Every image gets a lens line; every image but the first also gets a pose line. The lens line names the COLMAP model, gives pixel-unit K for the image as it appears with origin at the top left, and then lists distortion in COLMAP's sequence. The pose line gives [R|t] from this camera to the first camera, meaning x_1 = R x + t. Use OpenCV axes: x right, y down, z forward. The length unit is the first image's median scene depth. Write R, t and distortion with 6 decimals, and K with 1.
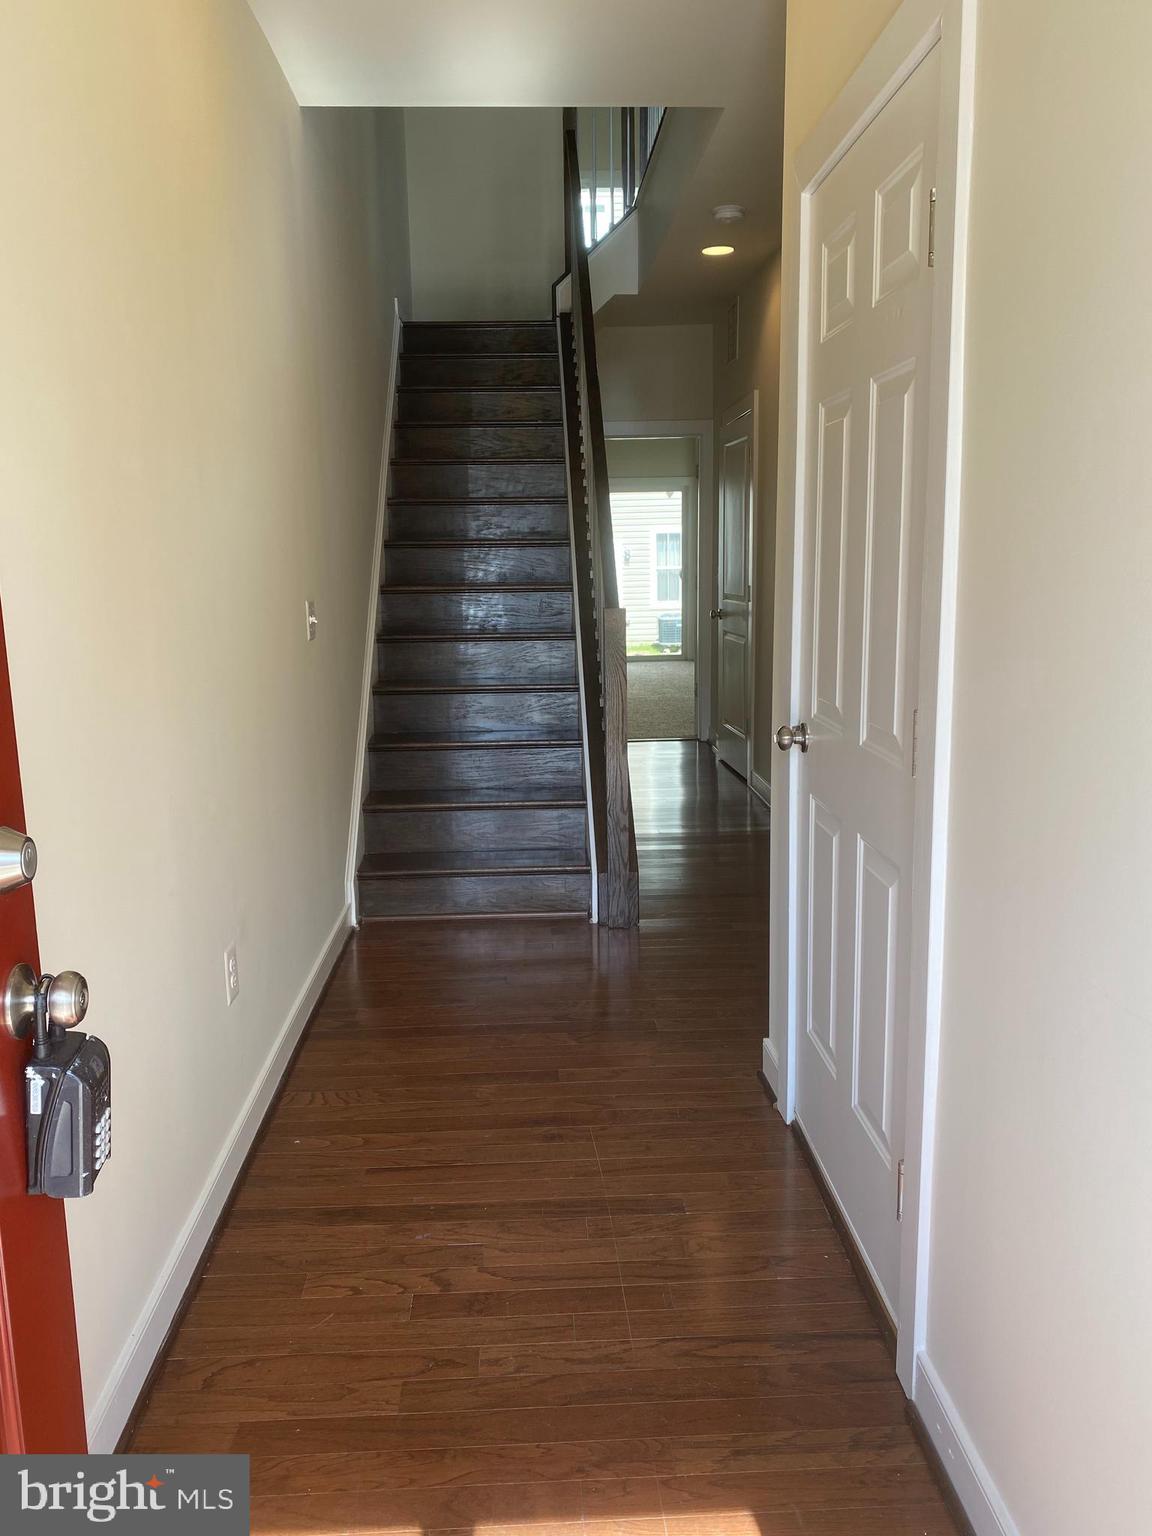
lens RADIAL K [[1171.2, 0, 576.4], [0, 1171.2, 768.8], [0, 0, 1]] dist [0.037629, -0.025371]
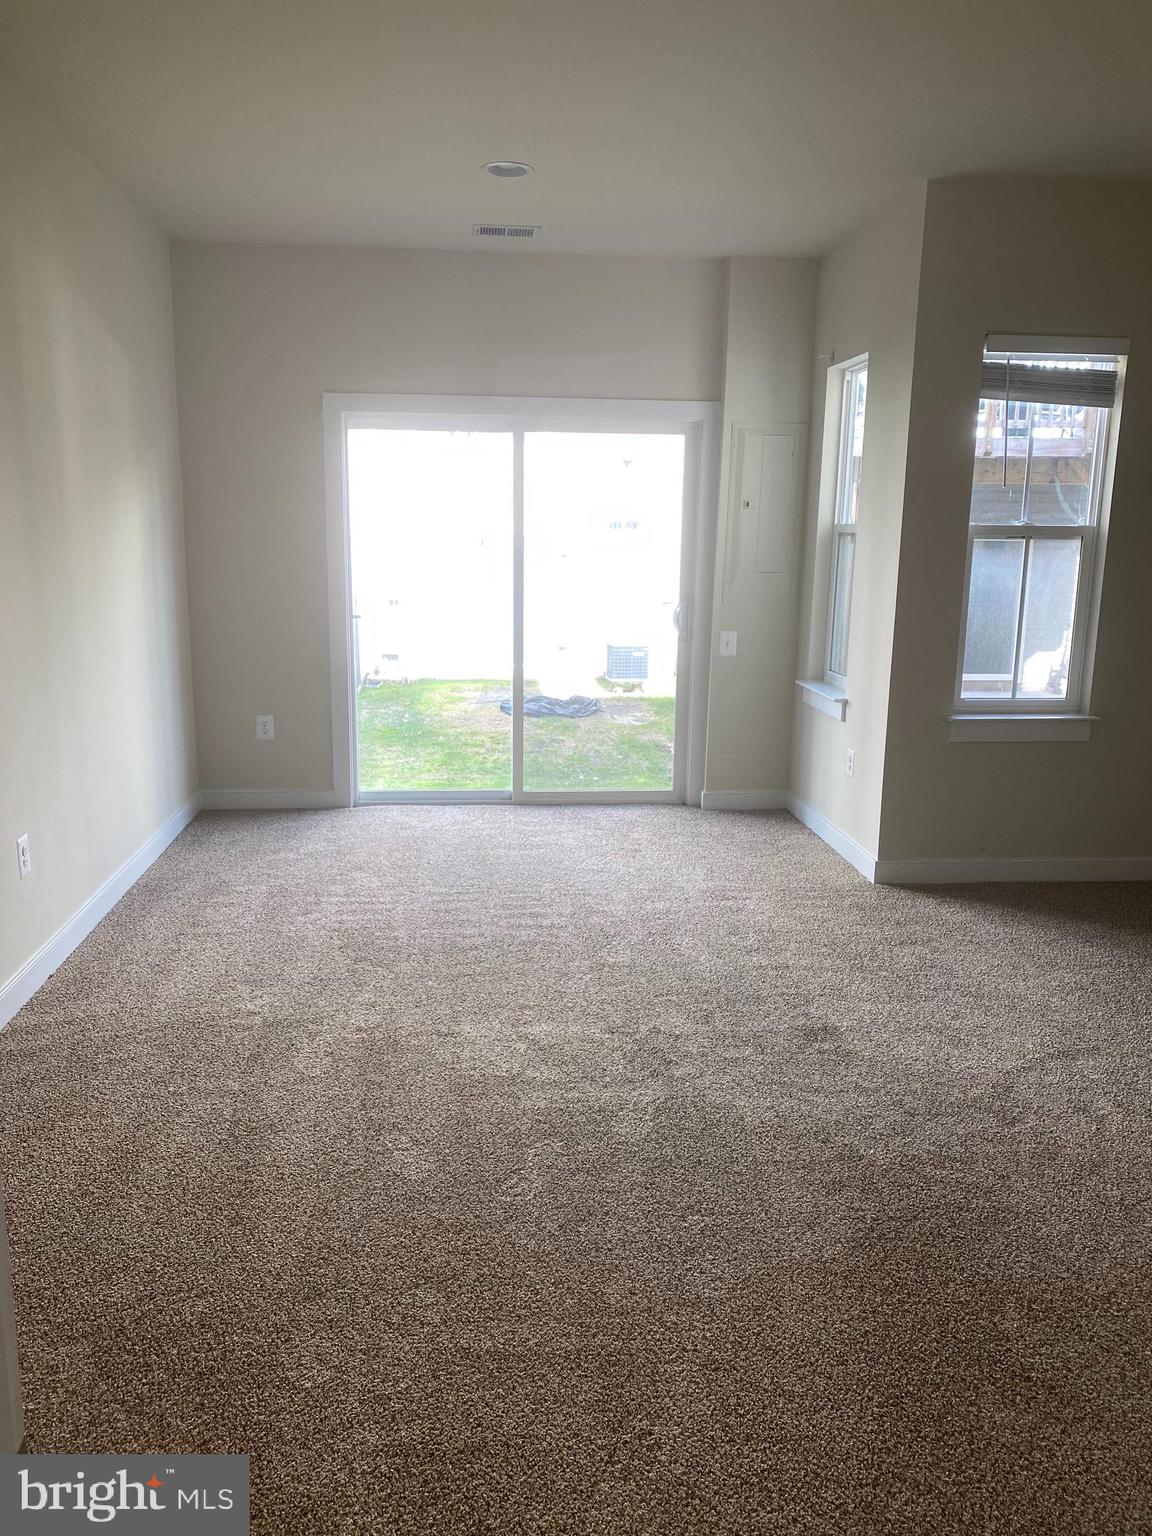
lens RADIAL K [[1171.2, 0, 573.1], [0, 1171.2, 767.4], [0, 0, 1]] dist [0.037629, -0.025371]
pose [[0.998383, 0.020080, 0.053171, 0.046021], [-0.020907, 0.999668, 0.015049, -0.202598], [-0.052852, -0.016137, 0.998472, 0.970387]]
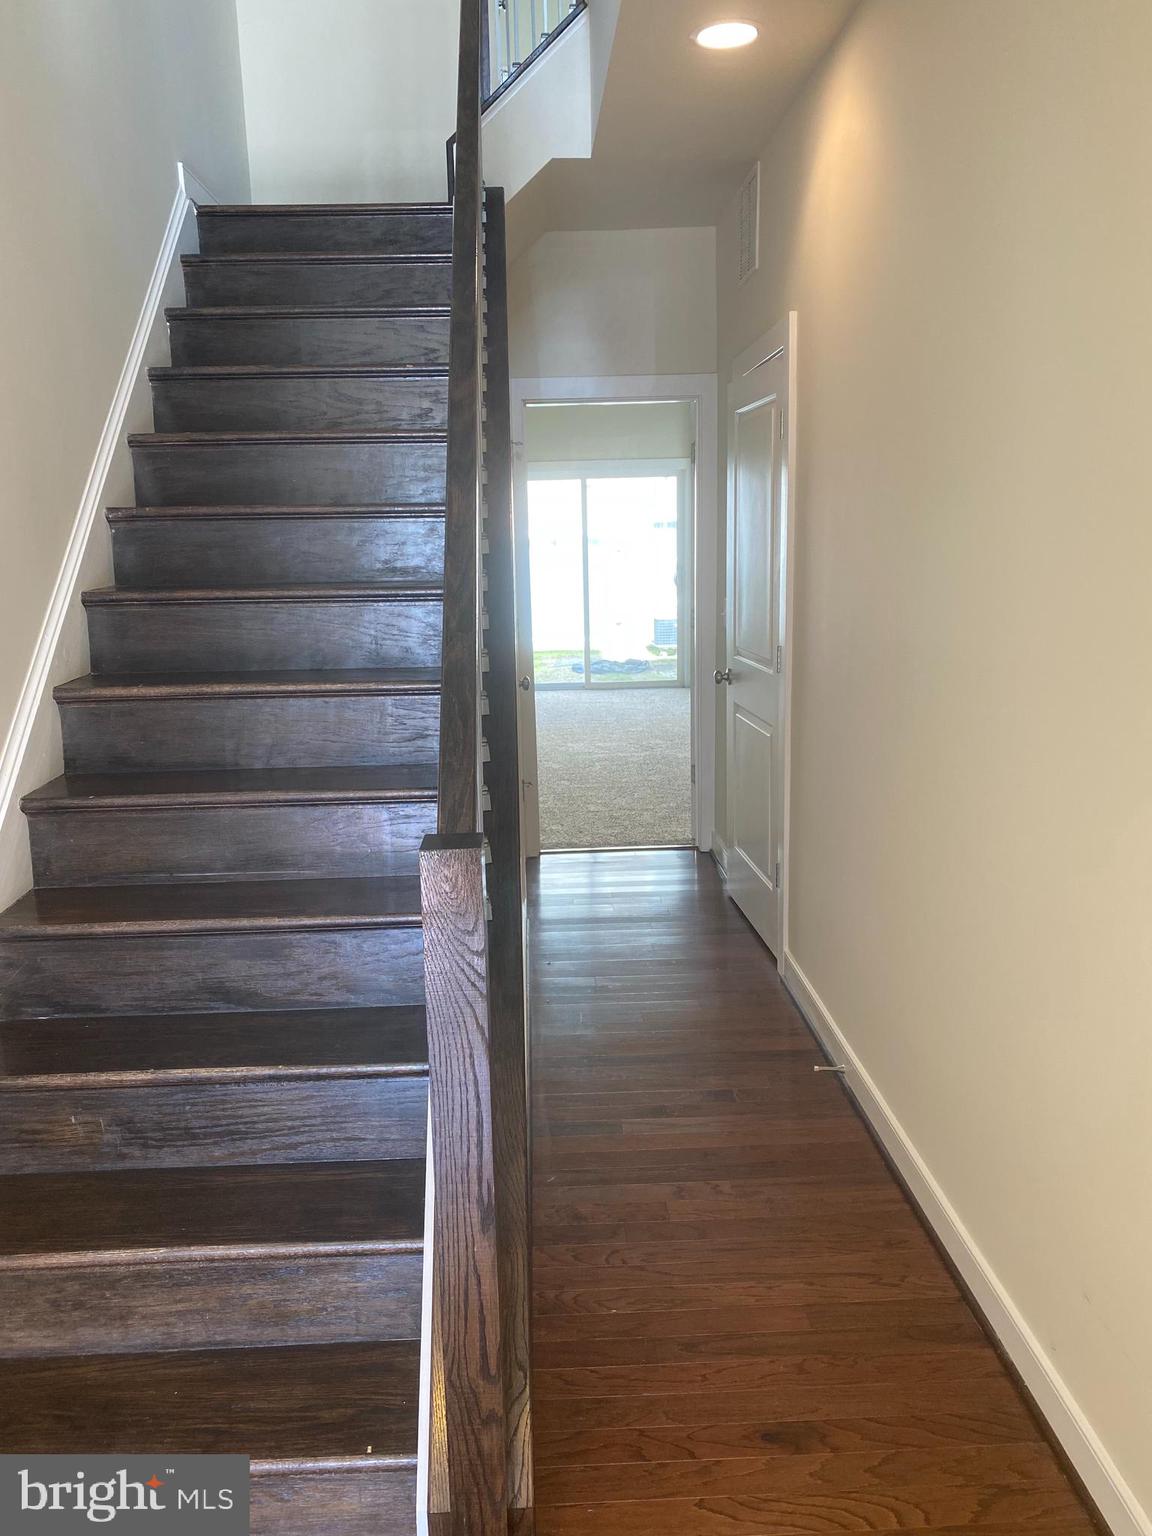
lens RADIAL K [[1171.2, 0, 573.3], [0, 1171.2, 764.9], [0, 0, 1]] dist [0.037629, -0.025371]
pose [[0.999976, -0.005221, -0.004453, 0.039585], [0.005281, 0.999892, 0.013730, -0.091704], [0.004381, -0.013753, 0.999896, 0.354287]]
